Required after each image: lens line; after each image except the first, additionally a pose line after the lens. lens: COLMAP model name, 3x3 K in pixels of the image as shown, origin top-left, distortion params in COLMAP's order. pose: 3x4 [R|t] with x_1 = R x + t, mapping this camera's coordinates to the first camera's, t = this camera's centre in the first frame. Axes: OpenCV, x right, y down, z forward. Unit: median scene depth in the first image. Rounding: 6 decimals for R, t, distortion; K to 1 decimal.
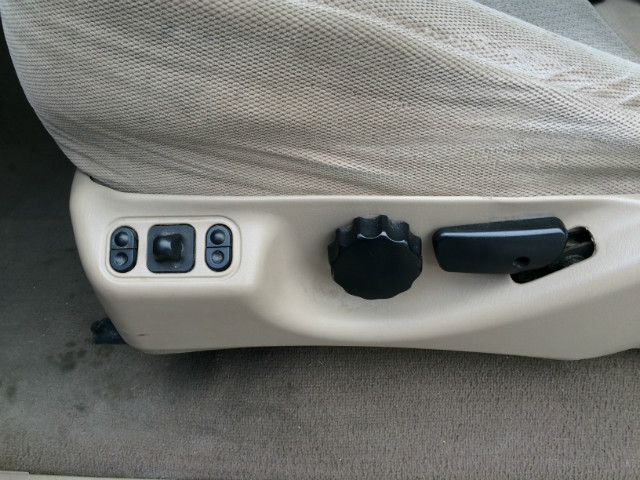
lens RADIAL K [[544.5, 0, 320.9], [0, 544.5, 237.6], [0, 0, 1]] dist [0.091827, -0.129236]
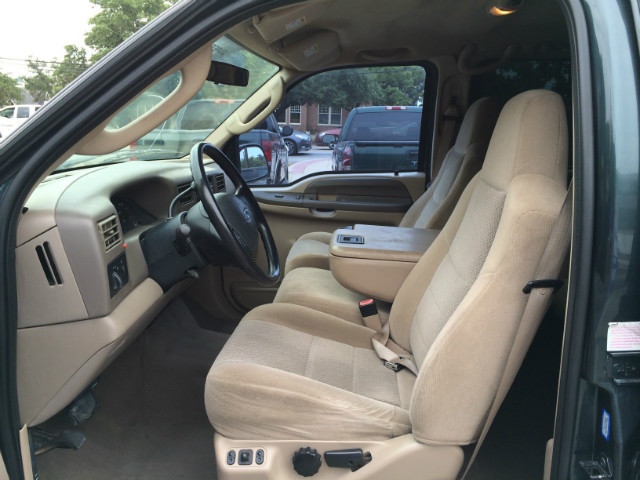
lens RADIAL K [[544.5, 0, 320.9], [0, 544.5, 237.6], [0, 0, 1]] dist [0.091827, -0.129236]
pose [[0.999743, 0.002081, -0.022563, 0.263028], [-0.012587, 0.879011, -0.476635, 0.445073], [0.018841, 0.476797, 0.878812, -2.619941]]
